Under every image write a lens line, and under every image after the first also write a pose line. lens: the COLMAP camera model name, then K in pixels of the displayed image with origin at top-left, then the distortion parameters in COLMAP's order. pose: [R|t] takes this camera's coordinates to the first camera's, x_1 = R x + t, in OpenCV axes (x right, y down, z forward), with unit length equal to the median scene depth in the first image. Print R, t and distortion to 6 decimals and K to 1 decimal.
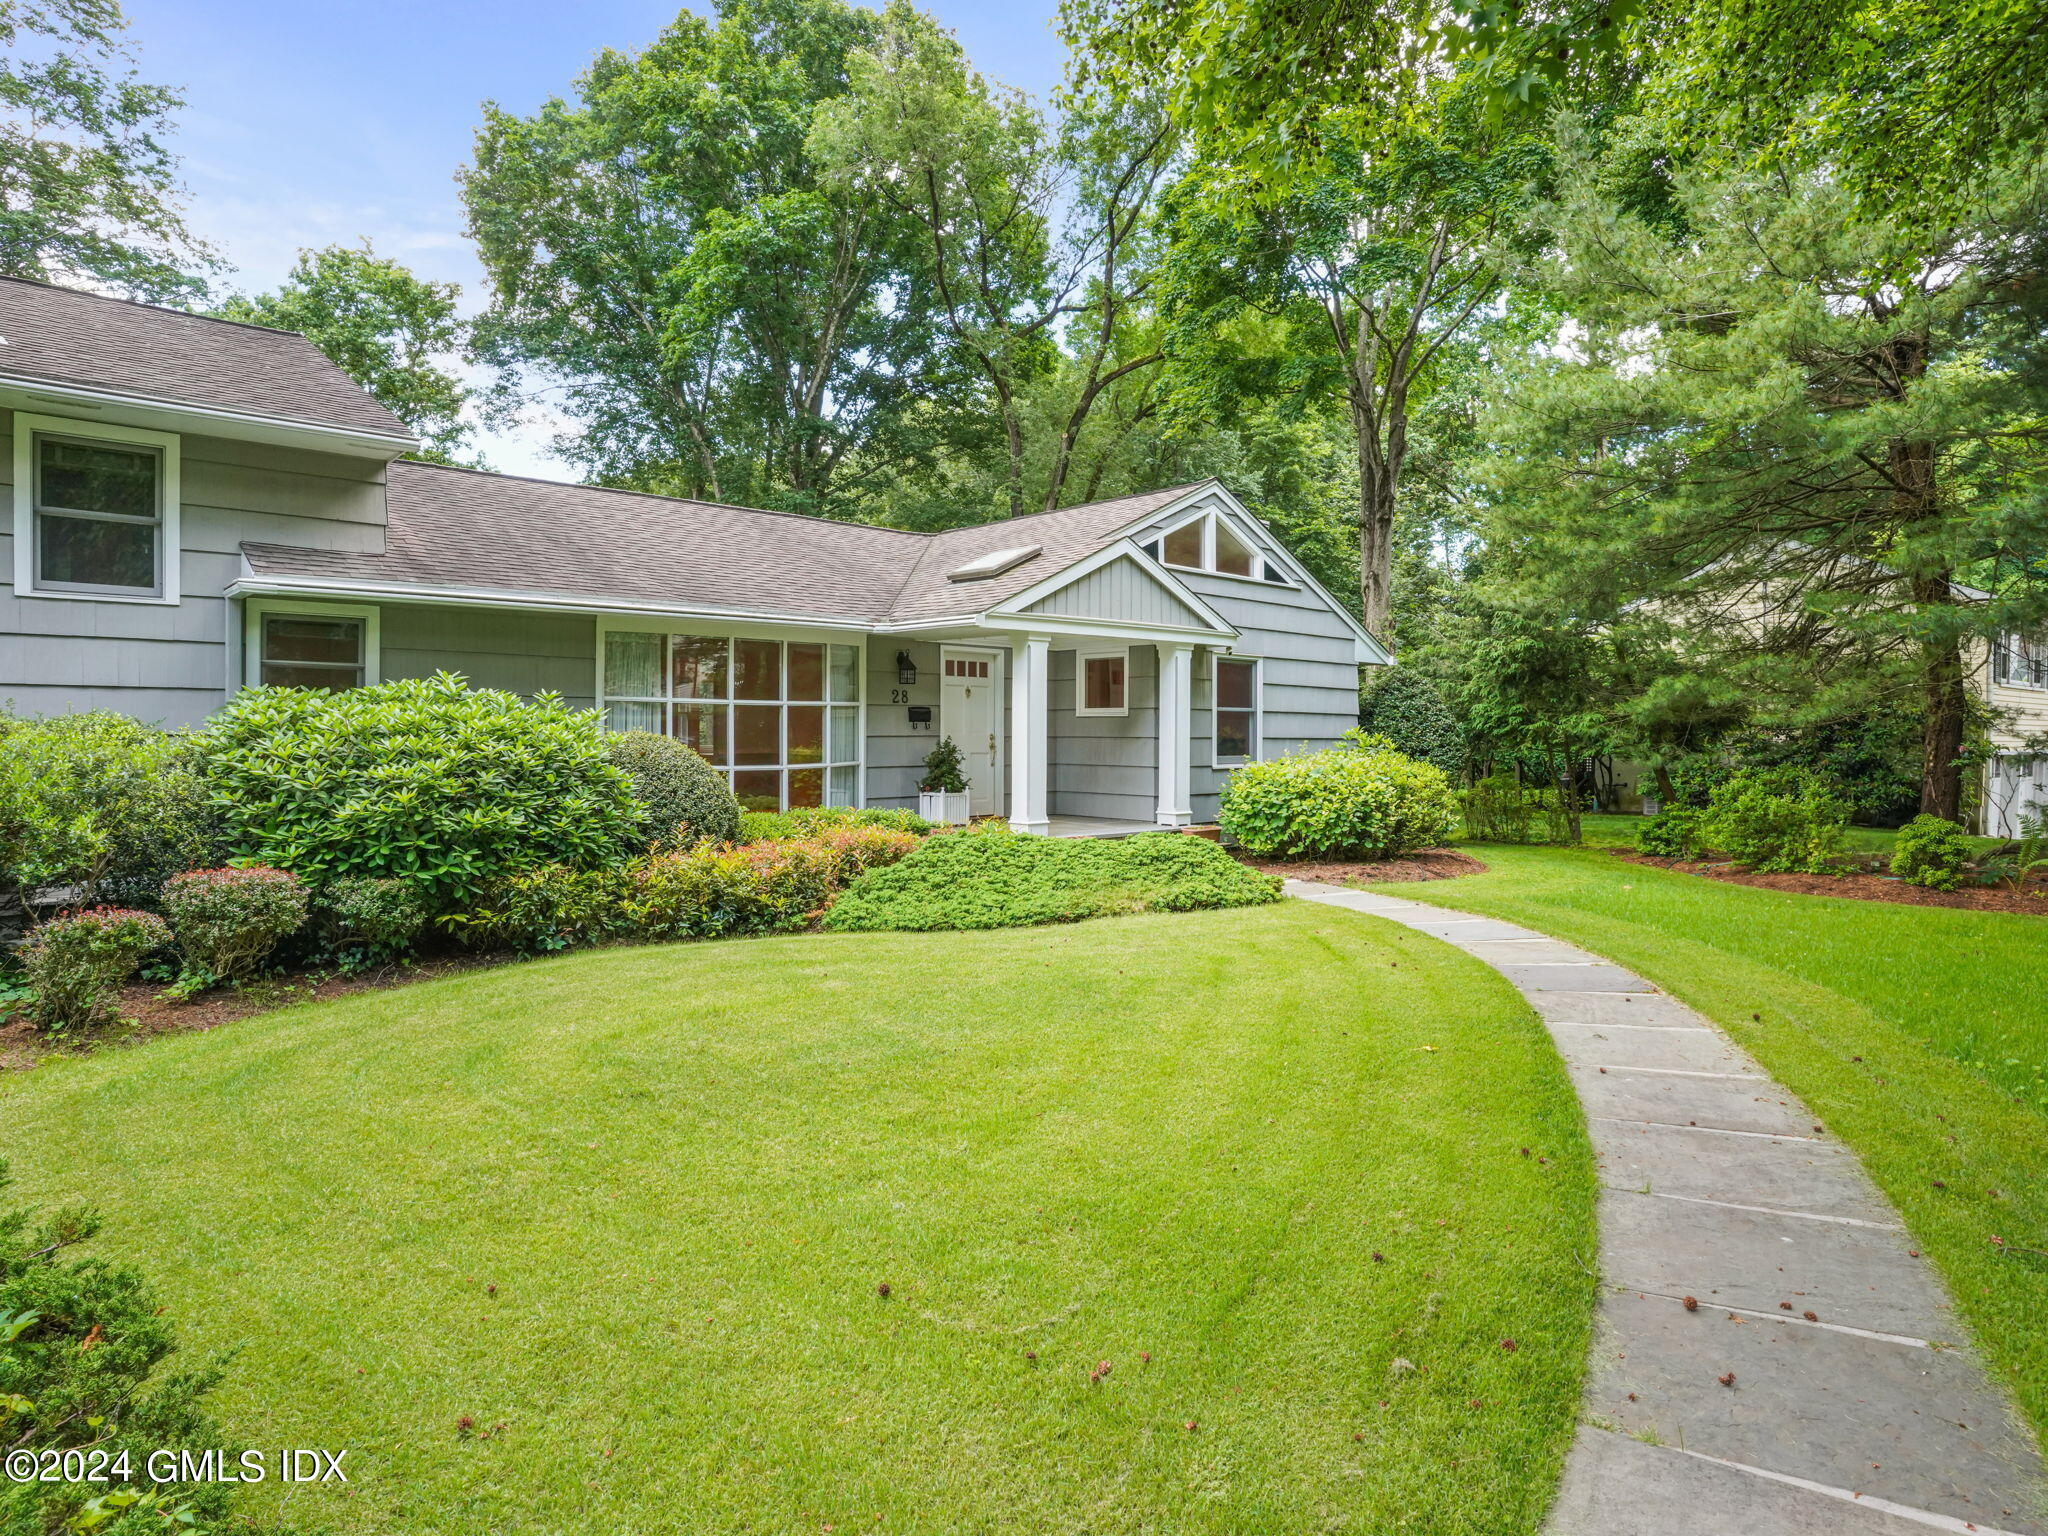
lens RADIAL K [[1140.8, 0, 1014.1], [0, 1140.8, 757.1], [0, 0, 1]] dist [-0.055504, 0.000835]
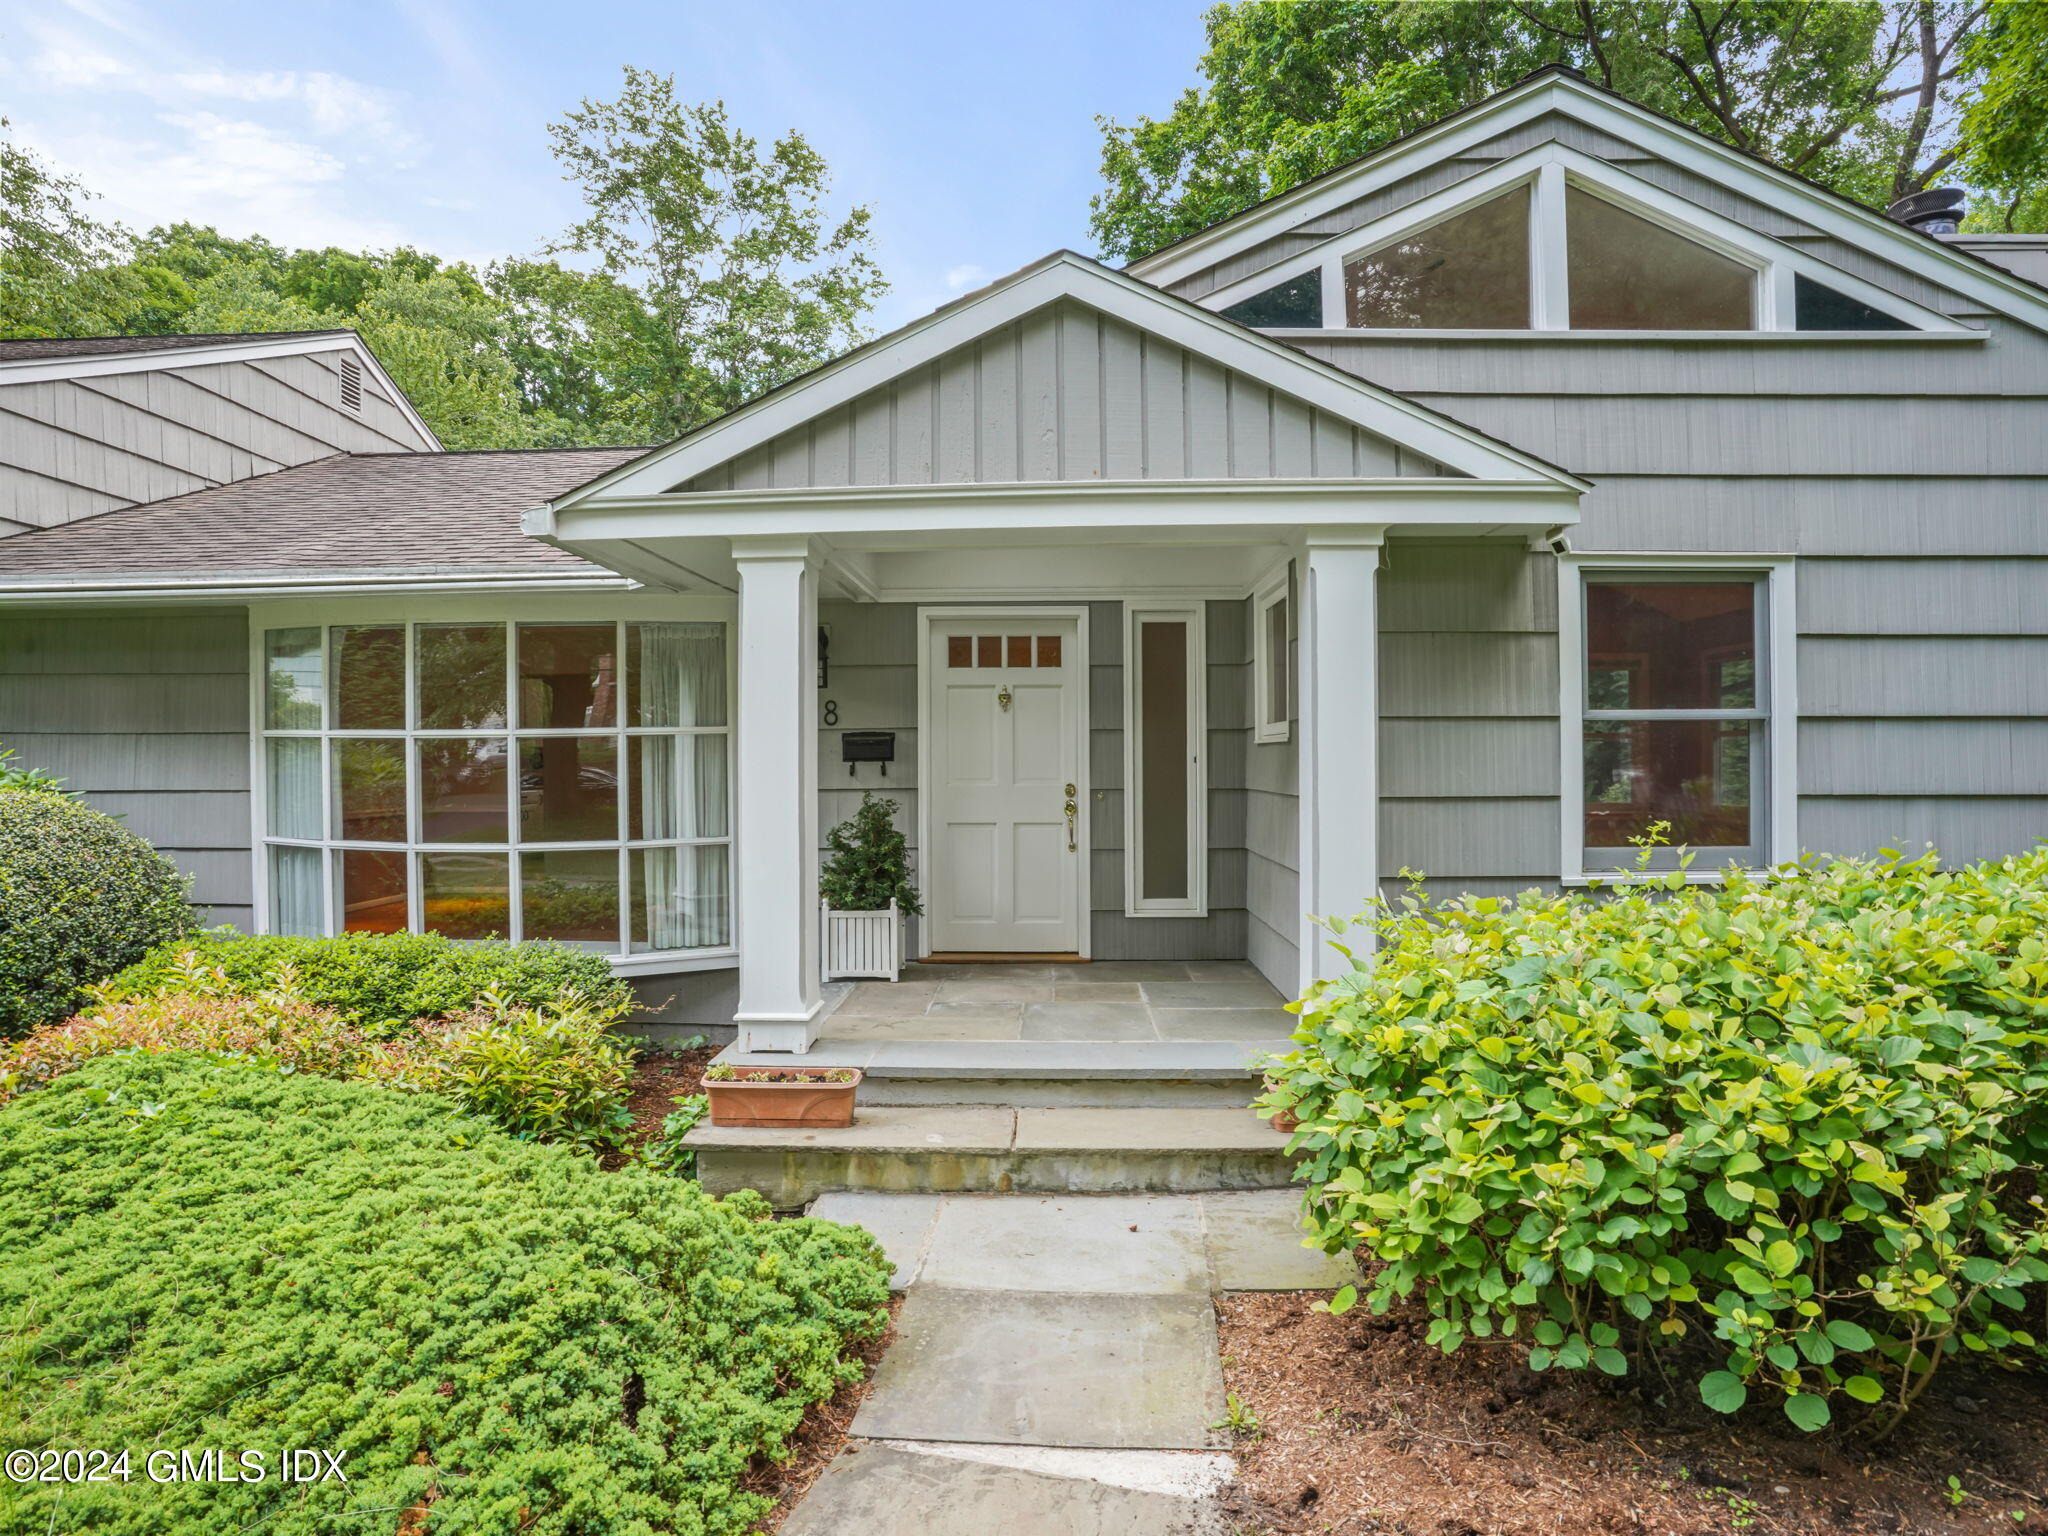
lens RADIAL K [[1140.8, 0, 1018.6], [0, 1140.8, 764.9], [0, 0, 1]] dist [-0.055504, 0.000835]
pose [[0.717863, -0.006135, -0.696157, 0.331564], [-0.006858, 0.999850, -0.015883, -0.023065], [0.696150, 0.016176, 0.717714, 0.716300]]
